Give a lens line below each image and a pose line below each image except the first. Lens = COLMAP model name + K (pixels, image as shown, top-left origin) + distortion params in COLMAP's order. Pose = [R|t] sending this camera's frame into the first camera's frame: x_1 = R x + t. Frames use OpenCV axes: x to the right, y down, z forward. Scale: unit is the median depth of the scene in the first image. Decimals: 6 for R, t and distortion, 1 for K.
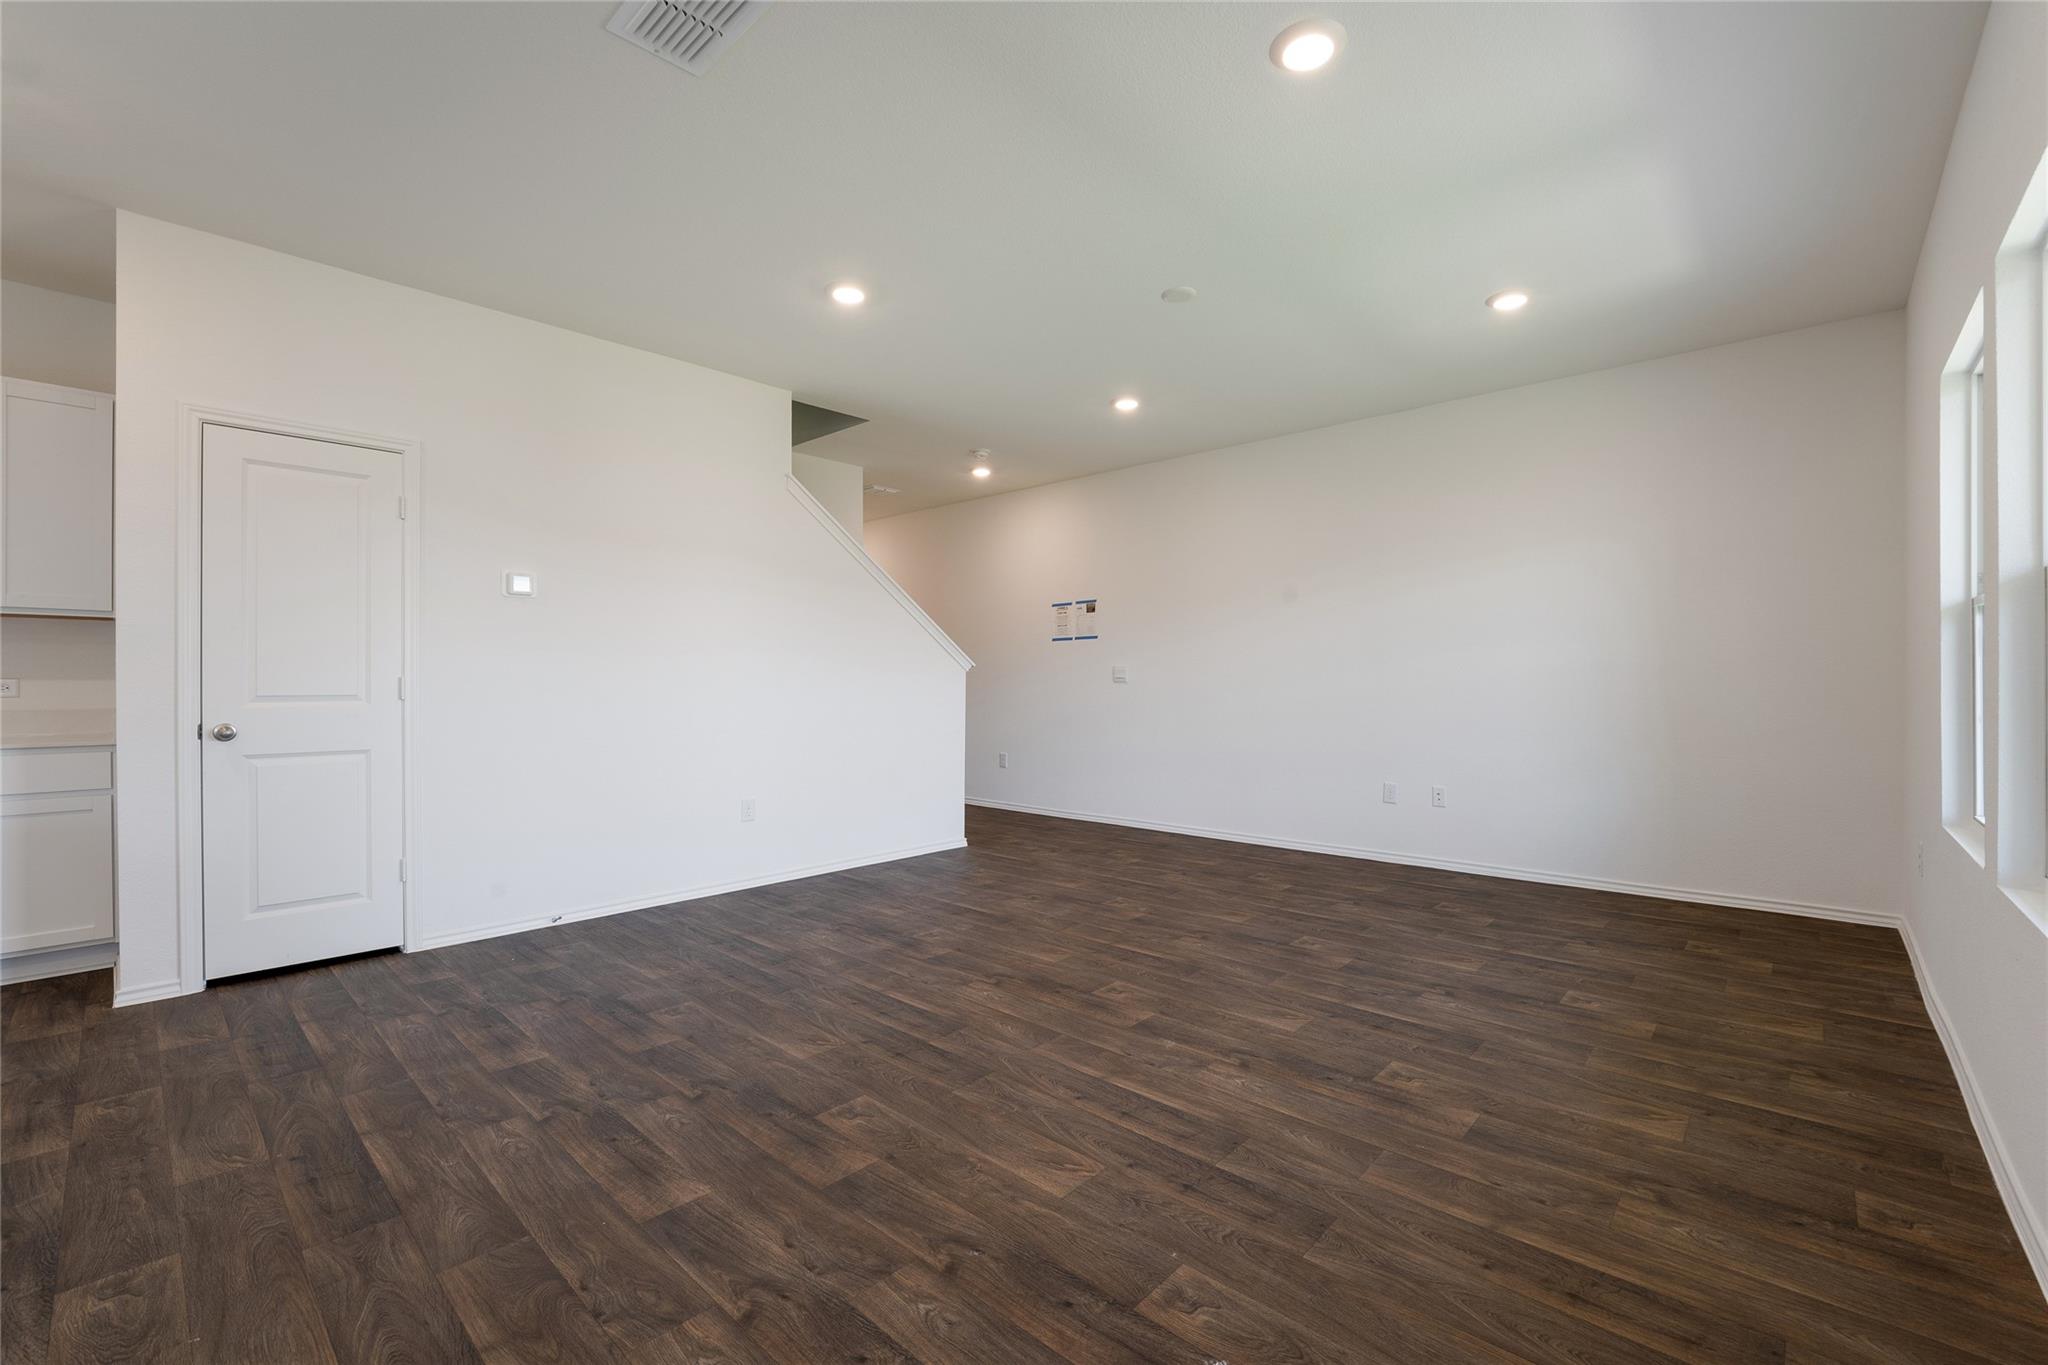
lens RADIAL K [[860.5, 0, 1024.0], [0, 860.5, 682.5], [0, 0, 1]] dist [-0.025371, 0.003829]
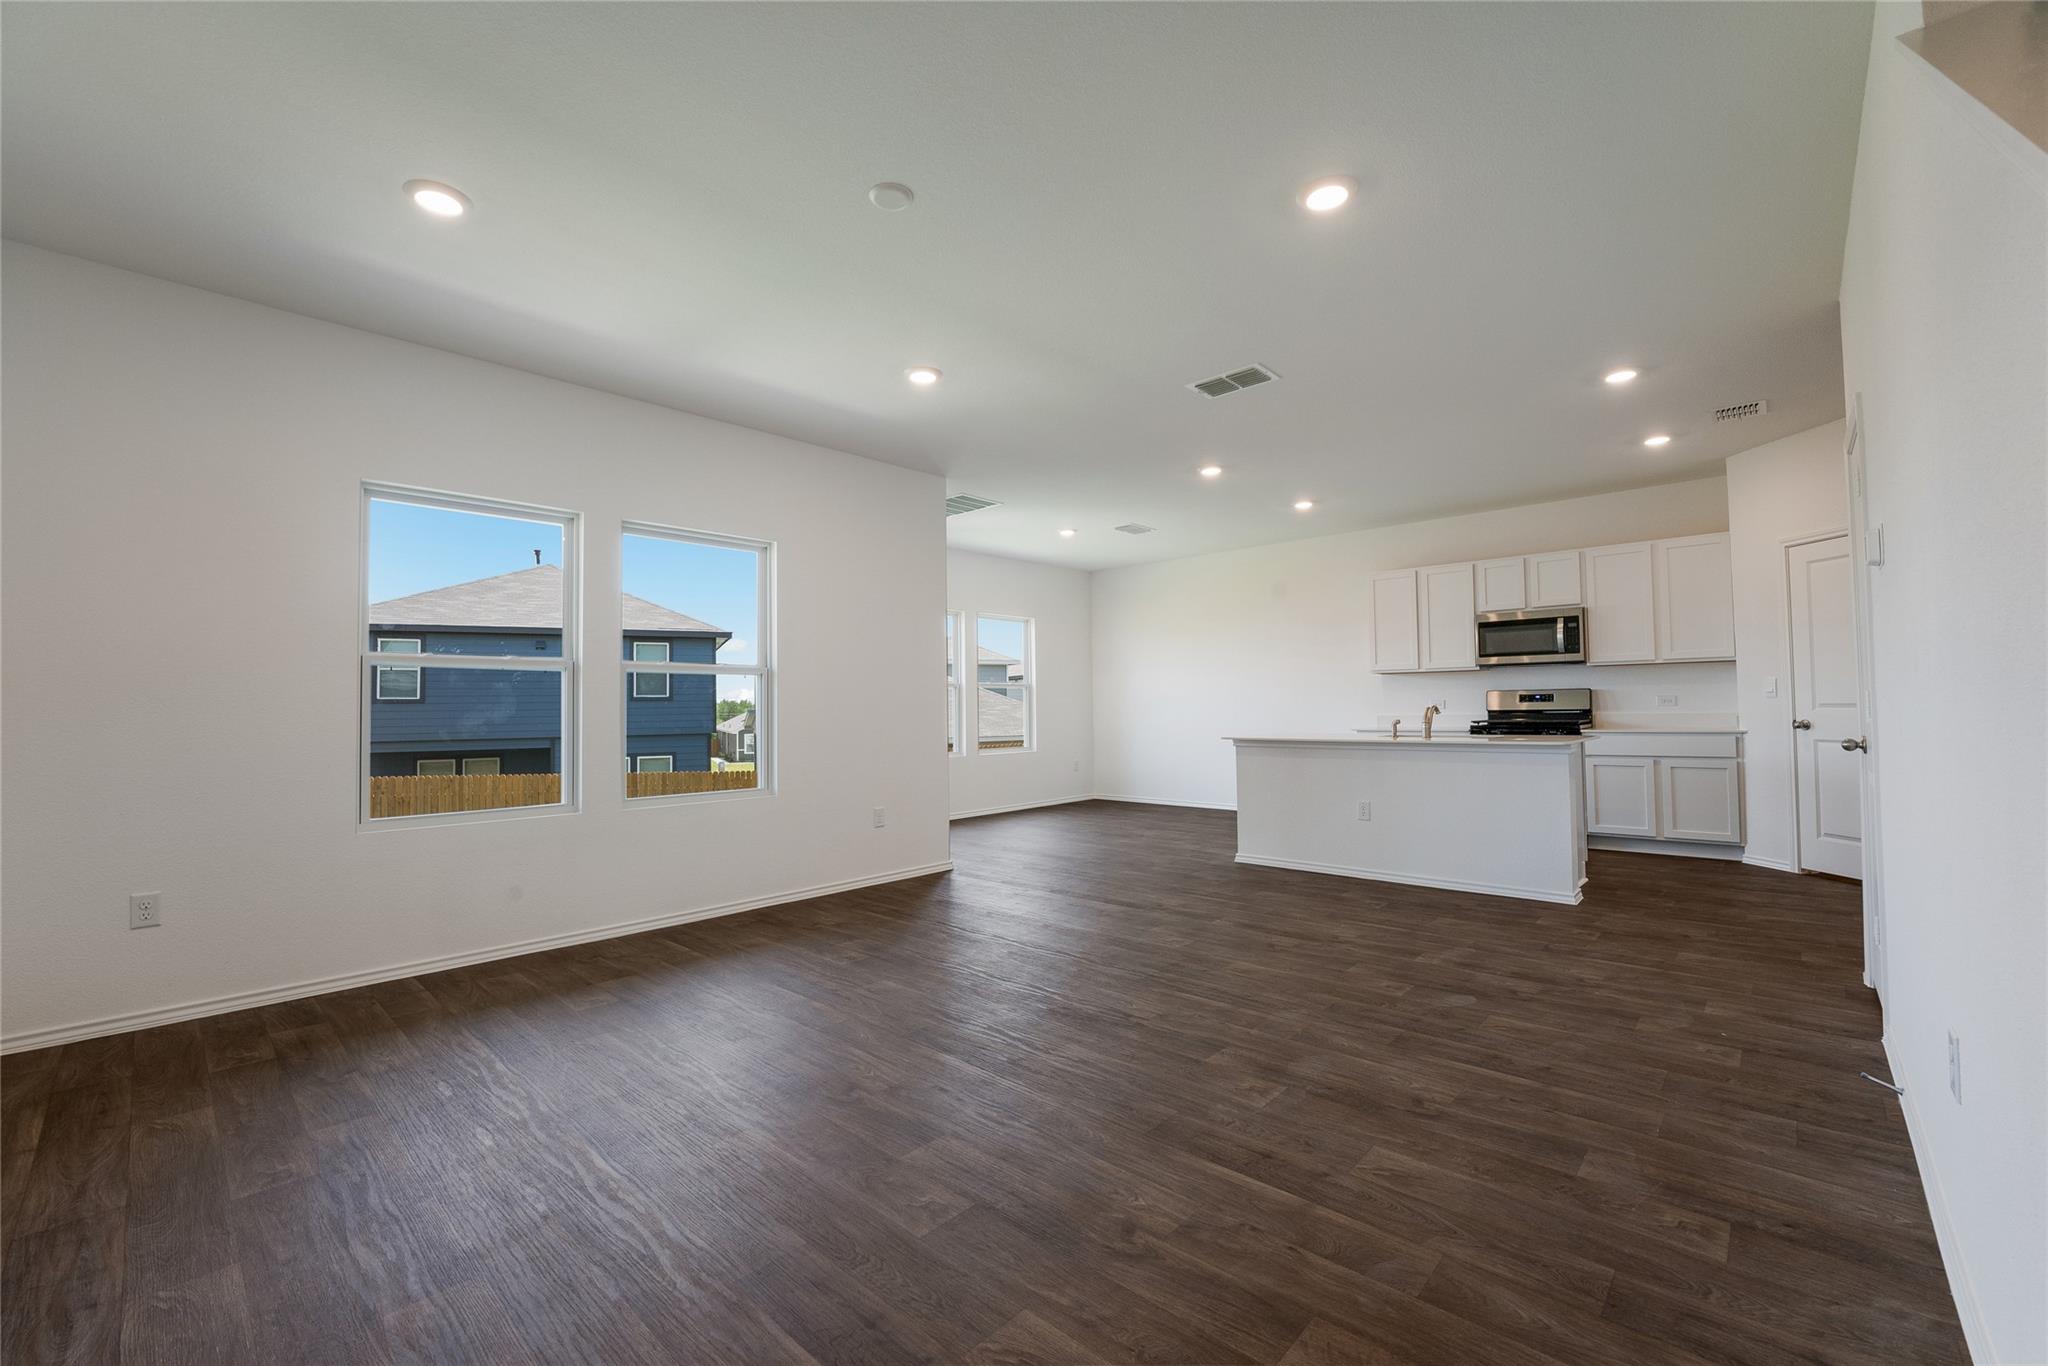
lens RADIAL K [[837.9, 0, 1021.4], [0, 837.9, 681.9], [0, 0, 1]] dist [-0.021017, 0.000470]
pose [[-0.999886, 0.014295, 0.004900, 0.089451], [0.014142, 0.999454, -0.029865, -0.005164], [-0.005324, -0.029793, -0.999542, 2.186420]]
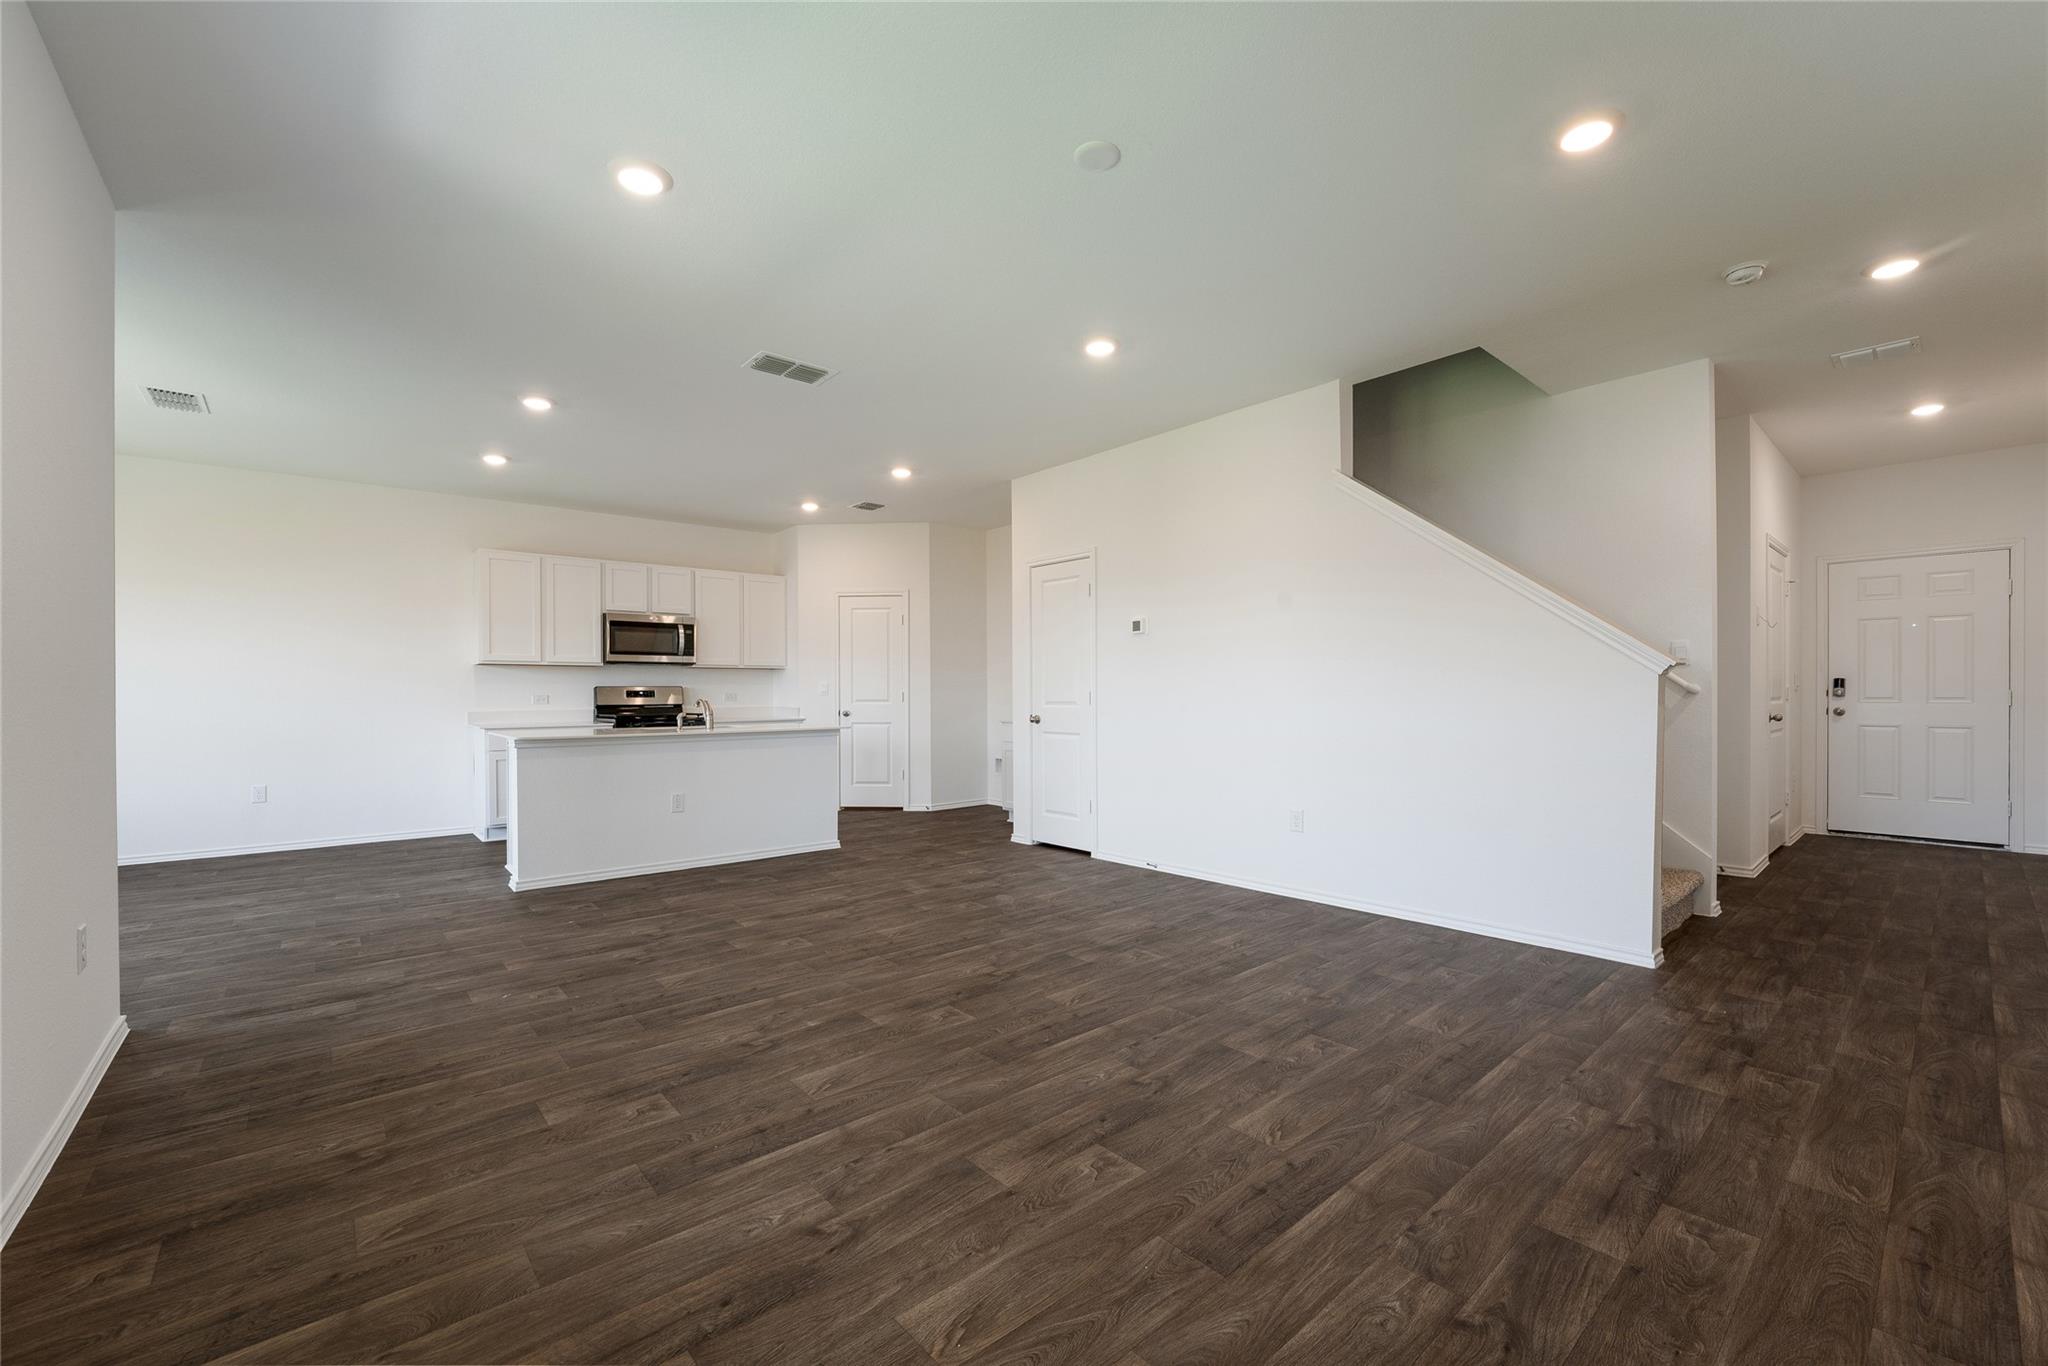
lens RADIAL K [[829.8, 0, 1029.5], [0, 829.8, 701.6], [0, 0, 1]] dist [-0.021775, 0.005144]
pose [[-0.105339, 0.010517, -0.994381, 1.114865], [0.003888, 0.999941, 0.010164, -0.006260], [0.994429, -0.002795, -0.105373, 1.290610]]
